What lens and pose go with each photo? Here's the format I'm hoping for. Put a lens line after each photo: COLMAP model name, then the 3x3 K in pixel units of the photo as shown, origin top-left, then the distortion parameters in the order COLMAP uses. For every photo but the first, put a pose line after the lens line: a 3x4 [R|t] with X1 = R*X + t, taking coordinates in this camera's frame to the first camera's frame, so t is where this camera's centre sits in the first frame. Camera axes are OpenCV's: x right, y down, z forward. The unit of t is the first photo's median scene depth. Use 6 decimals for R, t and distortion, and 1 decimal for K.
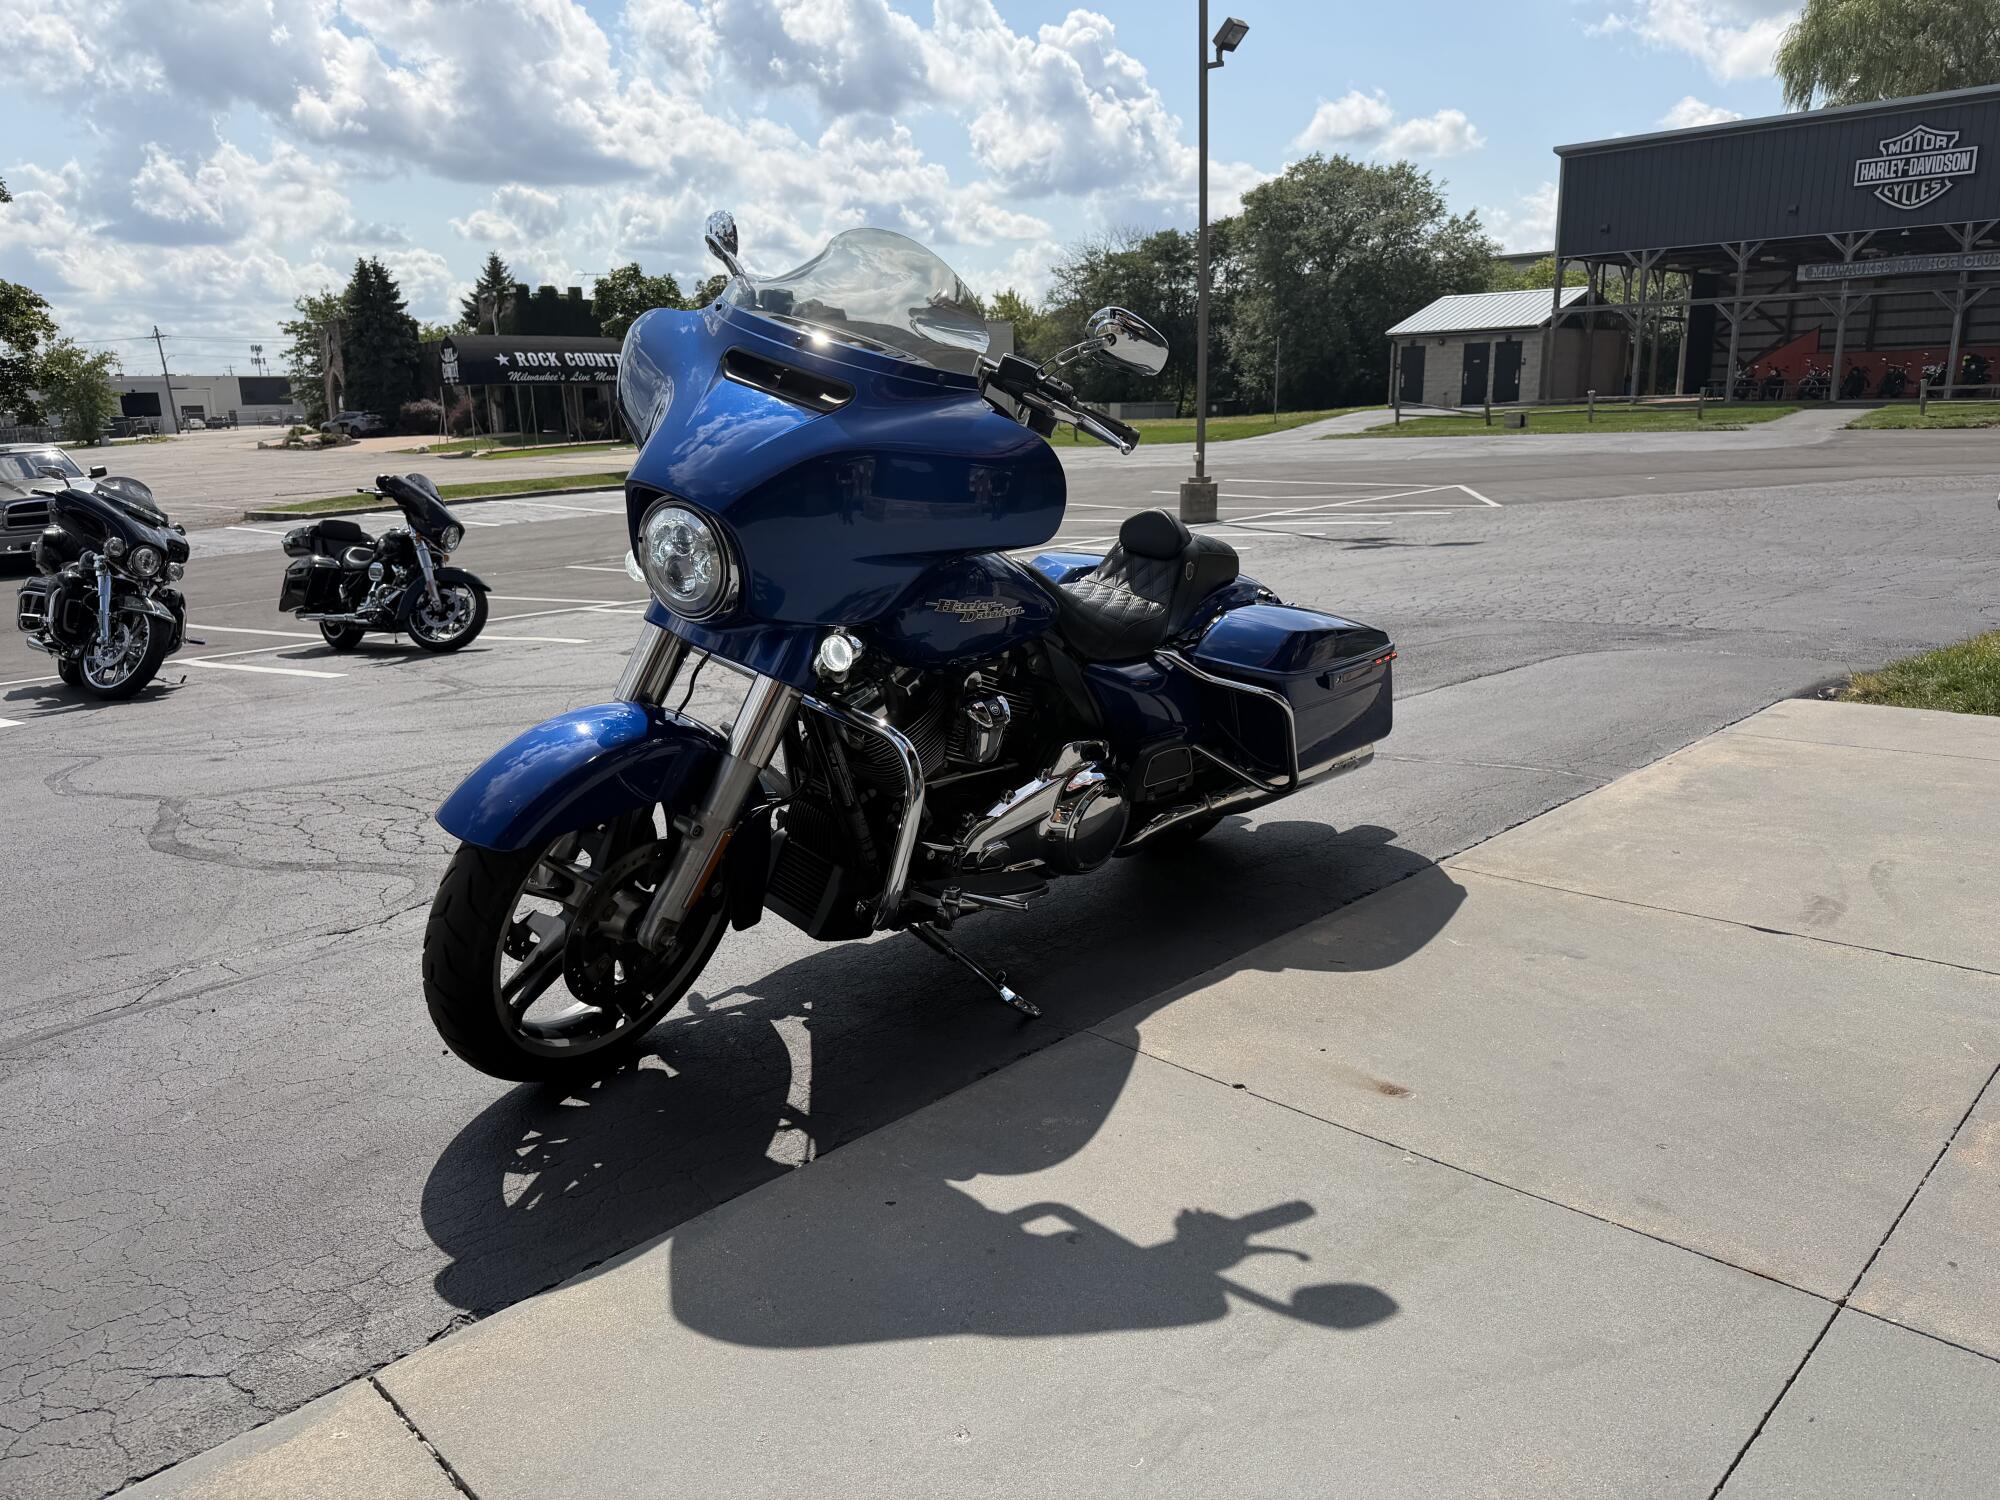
lens RADIAL K [[1404.6, 0, 1008.0], [0, 1404.6, 757.9], [0, 0, 1]] dist [0.032510, -0.039043]
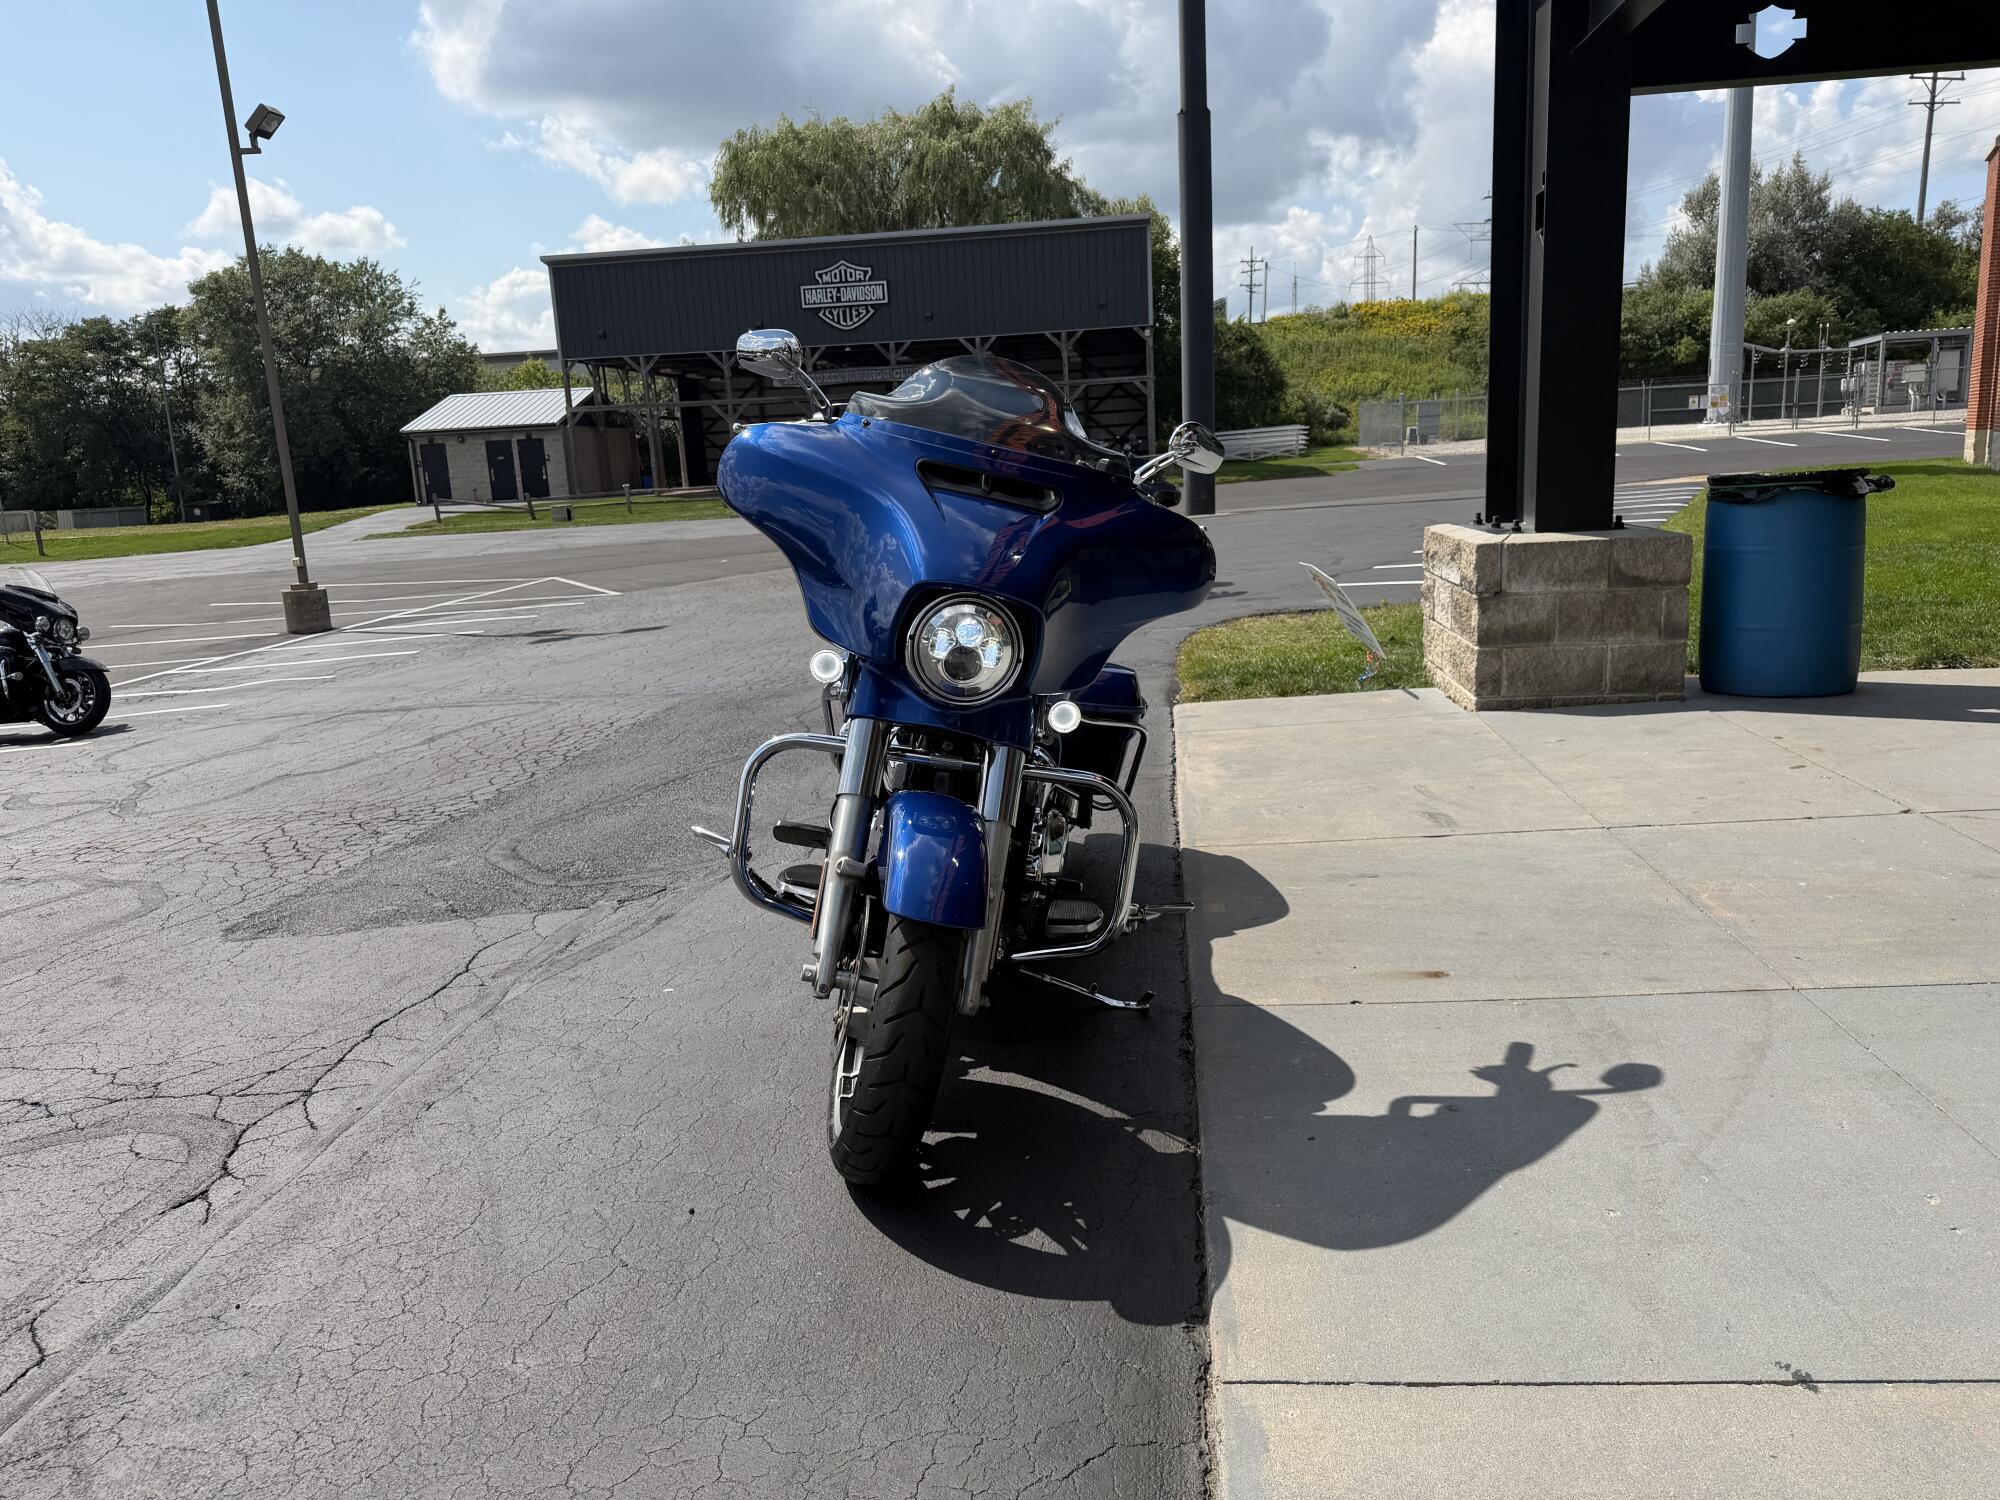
lens RADIAL K [[1404.6, 0, 998.6], [0, 1404.6, 748.0], [0, 0, 1]] dist [0.032510, -0.039043]
pose [[0.781446, -0.144169, 0.607089, -0.040952], [0.186666, 0.982399, -0.006981, -0.002554], [-0.595397, 0.118779, 0.794603, 0.005891]]
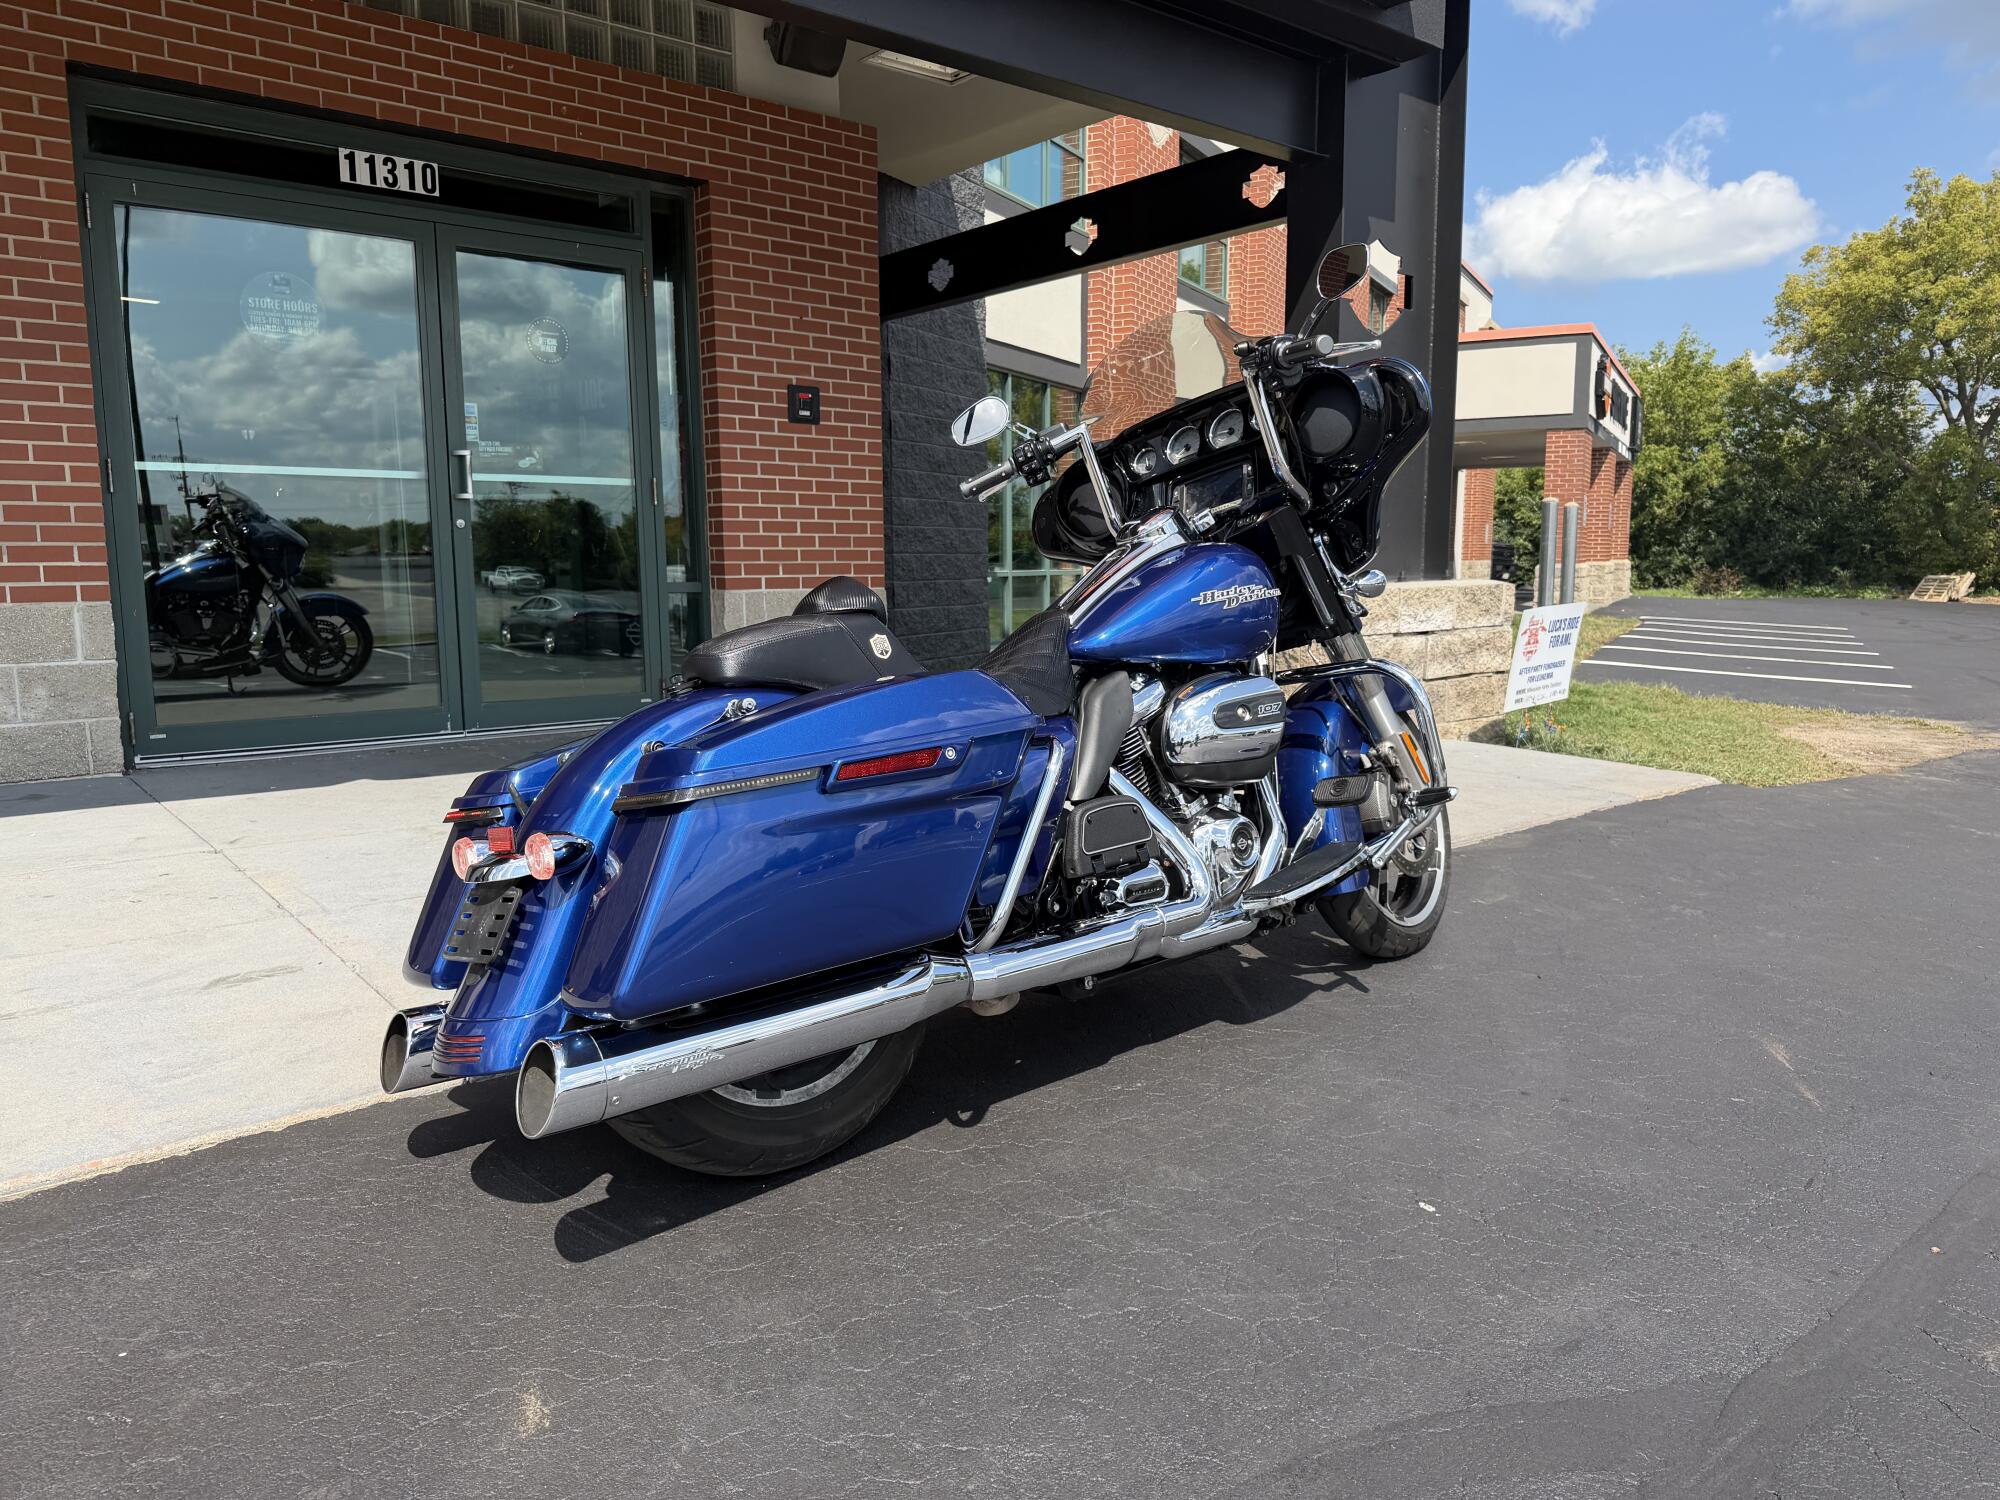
lens RADIAL K [[1404.6, 0, 1021.4], [0, 1404.6, 737.0], [0, 0, 1]] dist [0.032510, -0.039043]
pose [[-0.996576, 0.015611, 0.081191, -0.003010], [0.044262, 0.930170, 0.364450, -0.024000], [-0.069832, 0.366796, -0.927677, 0.112152]]
